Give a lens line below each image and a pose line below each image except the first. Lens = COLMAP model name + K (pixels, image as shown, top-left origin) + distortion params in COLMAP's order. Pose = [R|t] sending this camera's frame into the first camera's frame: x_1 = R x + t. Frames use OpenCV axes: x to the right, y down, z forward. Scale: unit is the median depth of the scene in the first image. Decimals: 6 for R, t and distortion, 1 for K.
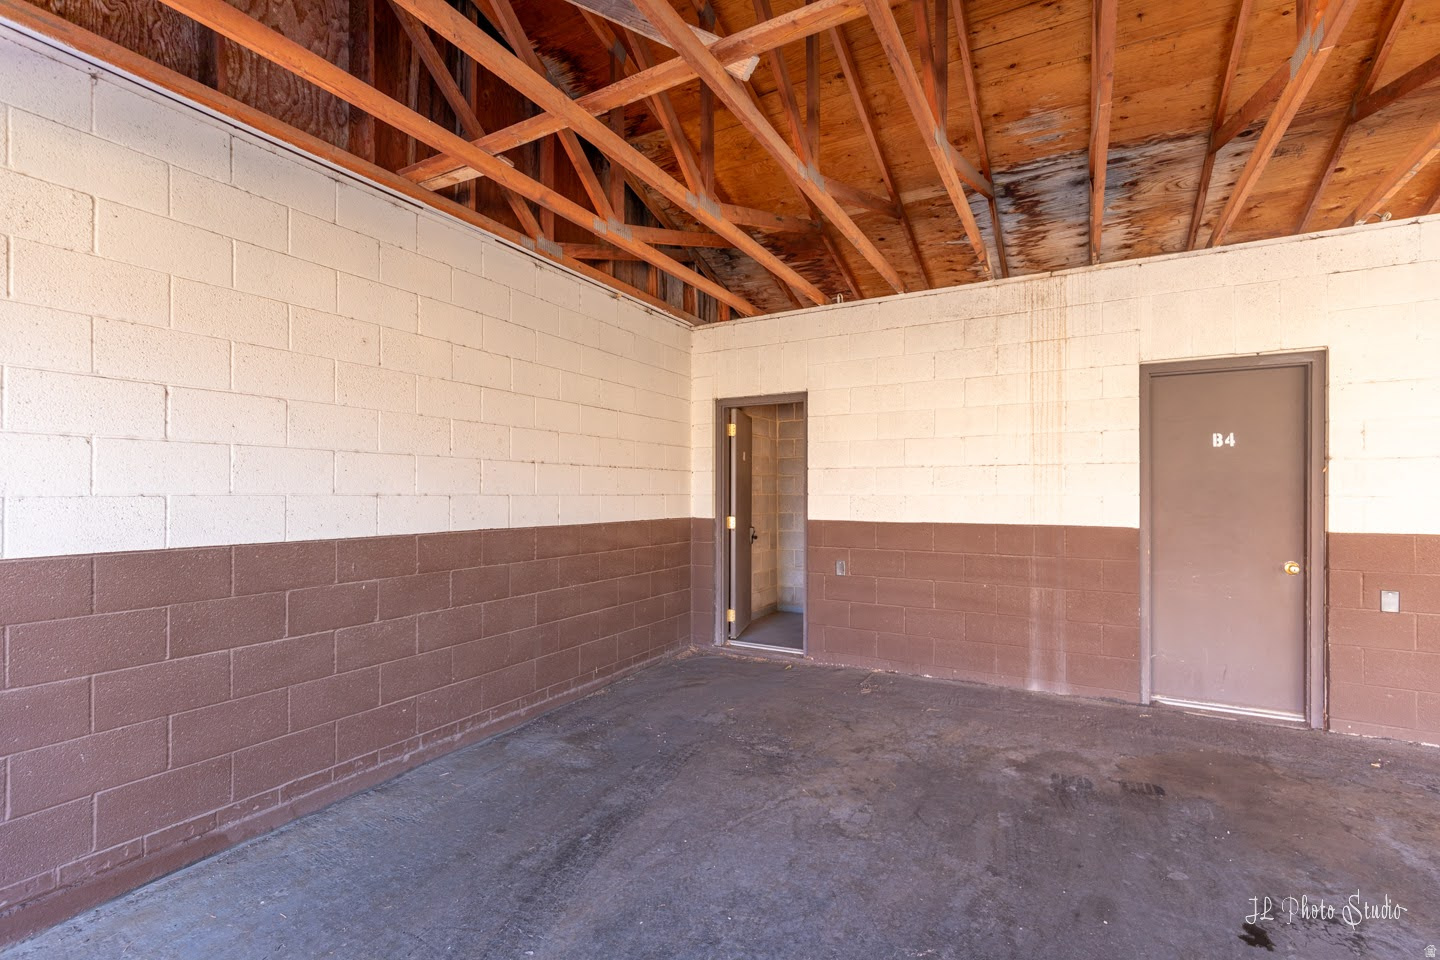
lens RADIAL K [[644.6, 0, 720.0], [0, 644.6, 480.0], [0, 0, 1]] dist [-0.001331, -0.000188]
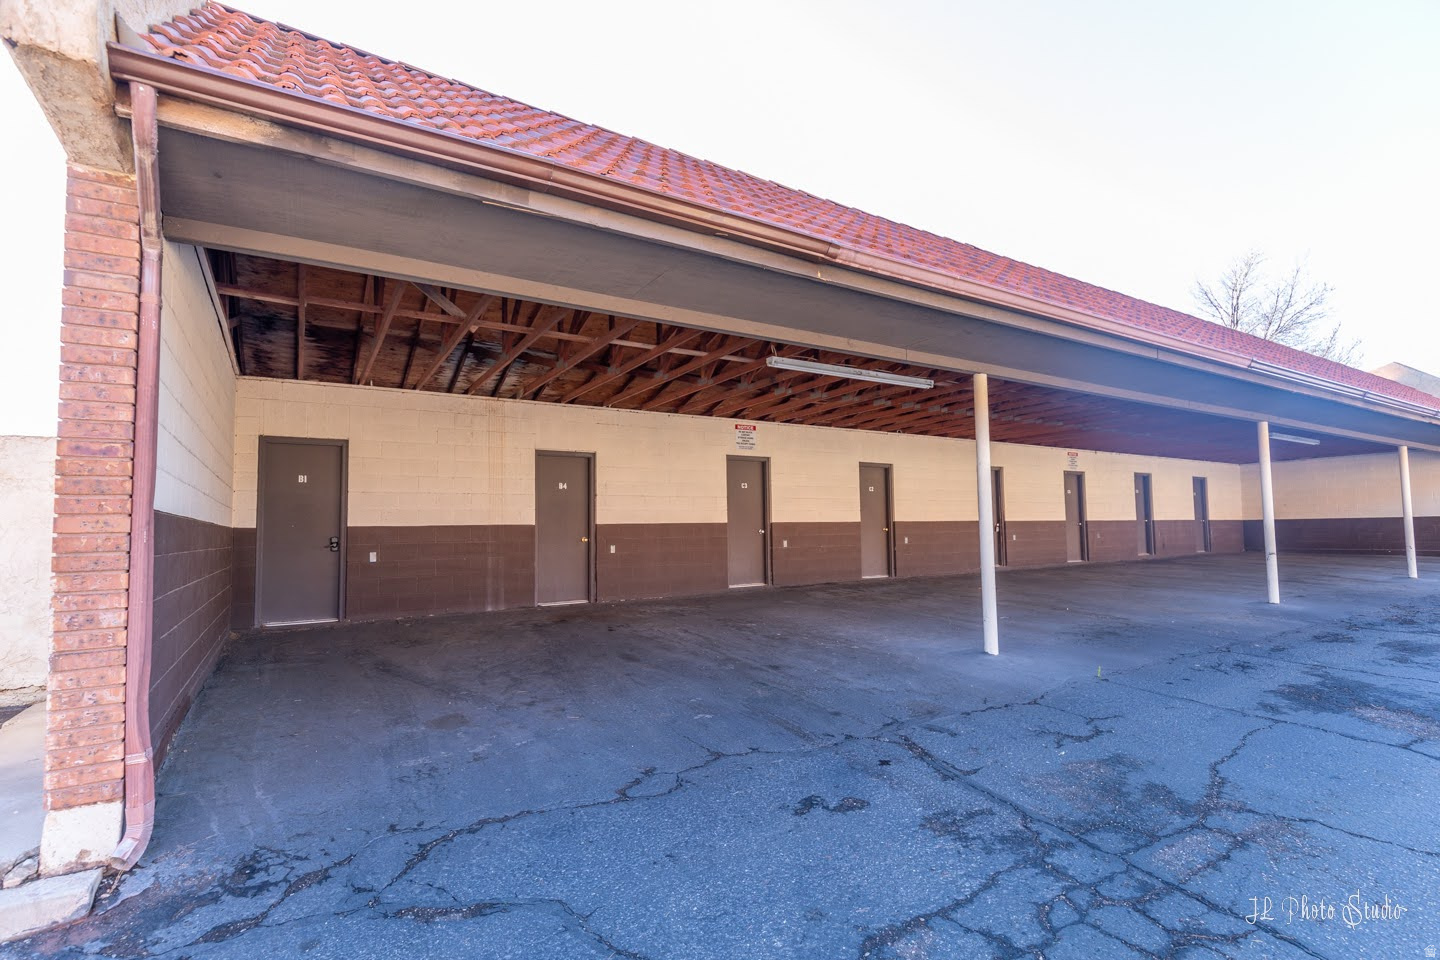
lens RADIAL K [[668.1, 0, 720.0], [0, 668.1, 480.0], [0, 0, 1]] dist [-0.001697, -0.000855]
pose [[0.471296, 0.060241, 0.879915, -1.030649], [0.007515, 0.997354, -0.072307, 0.090237], [-0.881943, 0.040690, 0.469597, -0.602895]]
